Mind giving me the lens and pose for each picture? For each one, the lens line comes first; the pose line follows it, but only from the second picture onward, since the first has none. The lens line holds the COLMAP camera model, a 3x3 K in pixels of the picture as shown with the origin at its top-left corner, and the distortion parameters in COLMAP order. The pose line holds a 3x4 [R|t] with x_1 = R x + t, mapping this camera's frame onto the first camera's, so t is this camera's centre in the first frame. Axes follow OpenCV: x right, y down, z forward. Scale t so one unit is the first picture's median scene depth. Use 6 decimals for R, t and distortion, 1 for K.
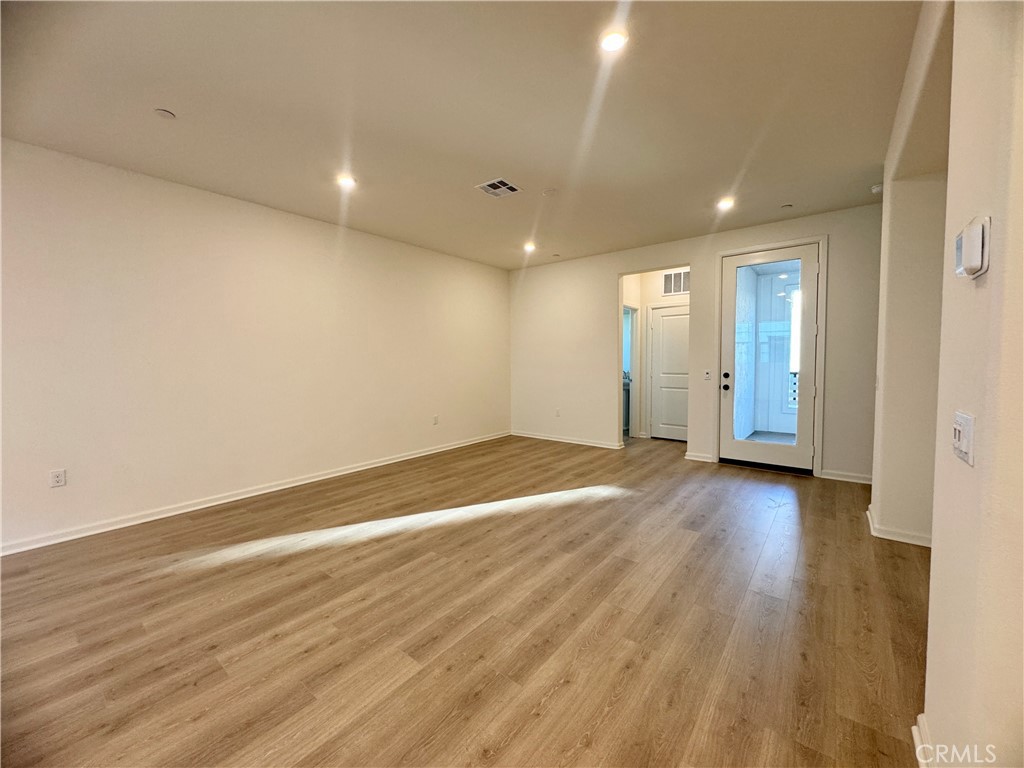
lens RADIAL K [[407.6, 0, 509.4], [0, 407.6, 378.9], [0, 0, 1]] dist [-0.002491, 0.000471]
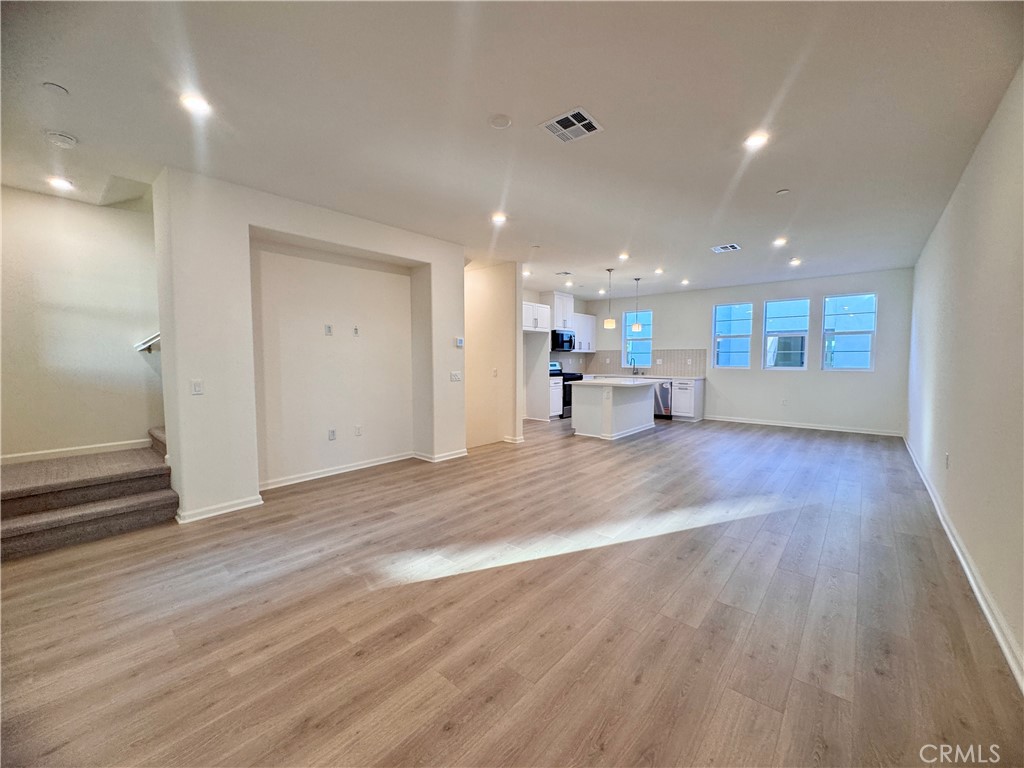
lens RADIAL K [[407.6, 0, 510.9], [0, 407.6, 384.4], [0, 0, 1]] dist [-0.002491, 0.000471]
pose [[-0.999157, 0.008430, 0.040167, 0.048499], [0.012816, 0.993823, 0.110232, -0.076871], [-0.038989, 0.110654, -0.993094, 1.499308]]
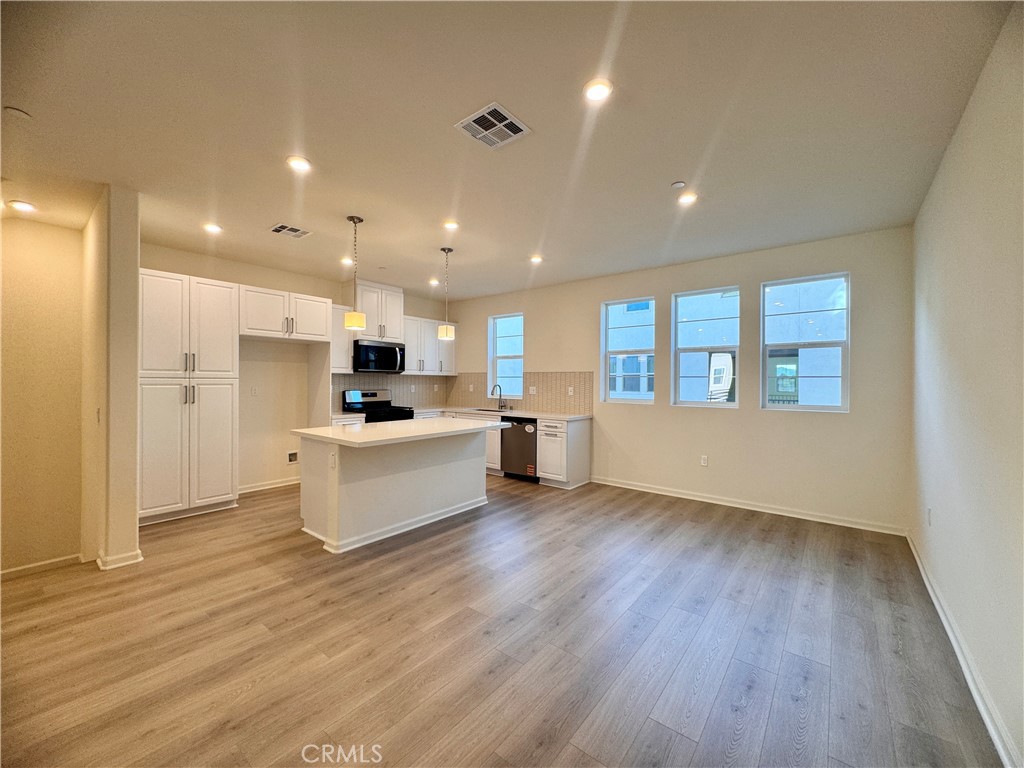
lens RADIAL K [[407.6, 0, 514.8], [0, 407.6, 381.6], [0, 0, 1]] dist [-0.002491, 0.000471]
pose [[-0.999965, 0.006600, -0.005218, -0.598403], [0.006353, 0.998919, 0.046047, -0.043403], [0.005516, 0.046012, -0.998926, 0.709982]]
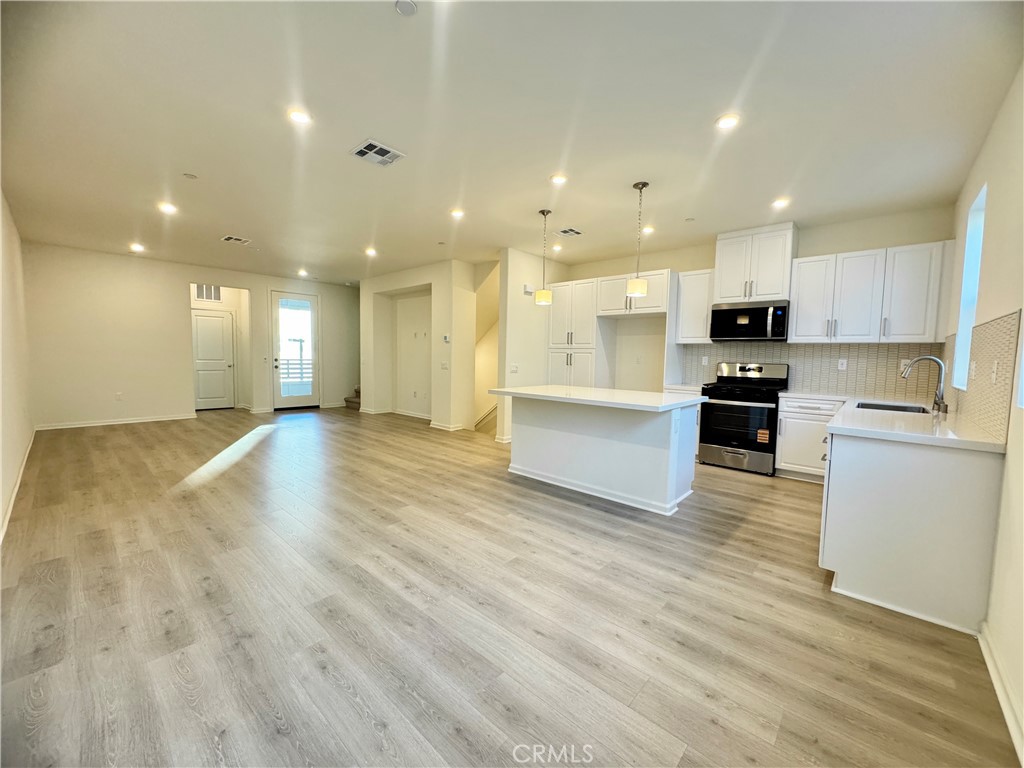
lens RADIAL K [[407.6, 0, 512.3], [0, 407.6, 384.3], [0, 0, 1]] dist [-0.002491, 0.000471]
pose [[0.057603, -0.057916, 0.996658, -1.306127], [0.025647, 0.998072, 0.056516, 0.025873], [-0.998010, 0.022306, 0.058977, -0.109138]]
